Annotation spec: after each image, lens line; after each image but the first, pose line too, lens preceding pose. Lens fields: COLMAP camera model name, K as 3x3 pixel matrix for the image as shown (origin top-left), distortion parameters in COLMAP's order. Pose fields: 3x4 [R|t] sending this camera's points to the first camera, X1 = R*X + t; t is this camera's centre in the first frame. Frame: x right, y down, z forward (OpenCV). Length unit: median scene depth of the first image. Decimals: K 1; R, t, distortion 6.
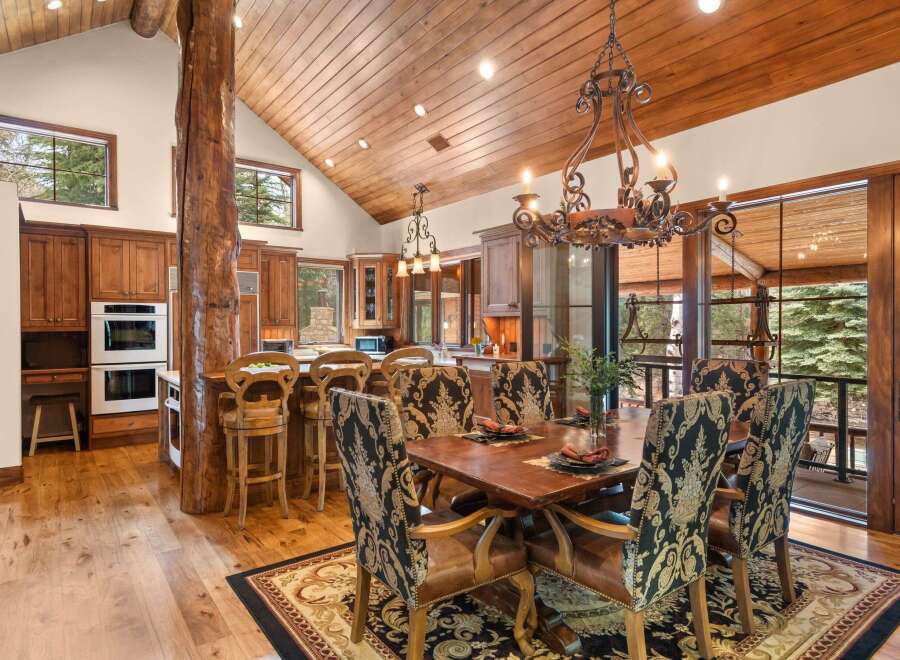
lens RADIAL K [[544.5, 0, 456.1], [0, 544.5, 327.6], [0, 0, 1]] dist [0.007216, -0.000562]
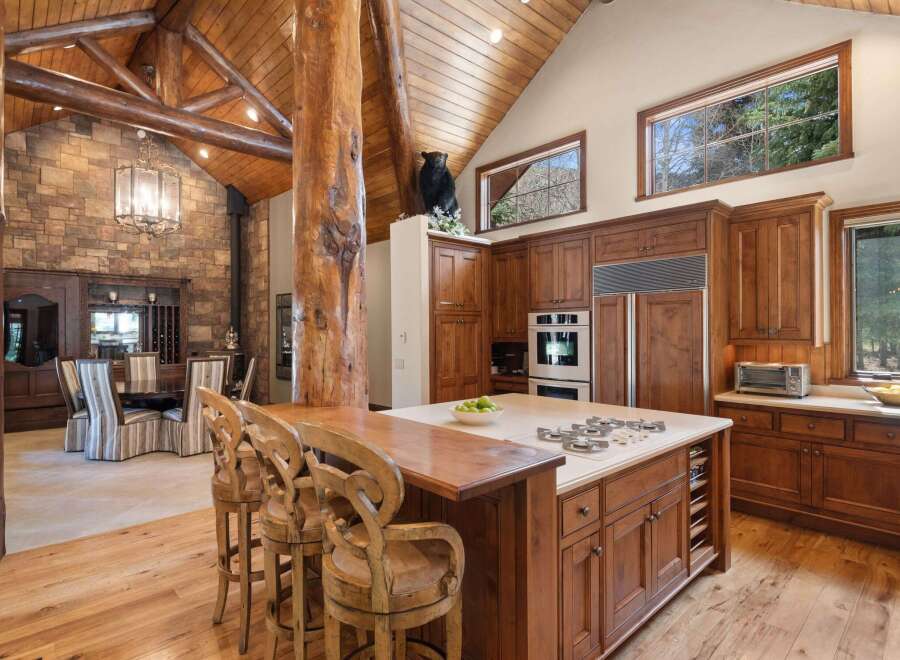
lens RADIAL K [[481.6, 0, 450.4], [0, 481.6, 328.5], [0, 0, 1]] dist [0.006674, -0.002510]
pose [[0.097989, -0.001310, -0.995187, 0.163246], [-0.001224, 0.999998, -0.001437, -0.016105], [0.995187, 0.001359, 0.097987, 0.695864]]
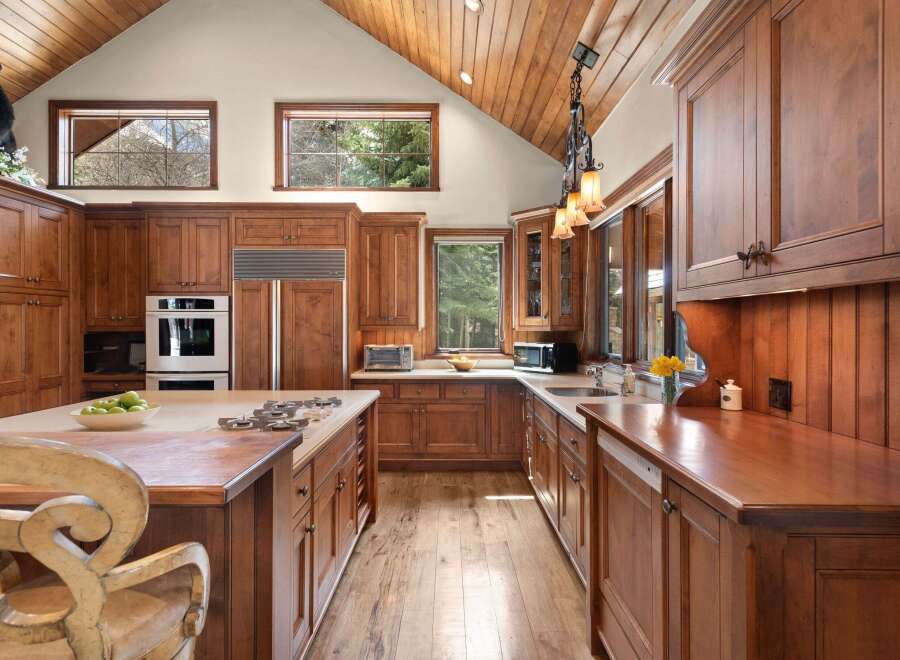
lens RADIAL K [[468.9, 0, 450.1], [0, 468.9, 325.5], [0, 0, 1]] dist [0.020177, -0.005713]
pose [[0.794683, 0.002519, -0.607020, 0.114688], [-0.005922, 0.999976, -0.003603, -0.002311], [0.606996, 0.006458, 0.794679, 0.639594]]
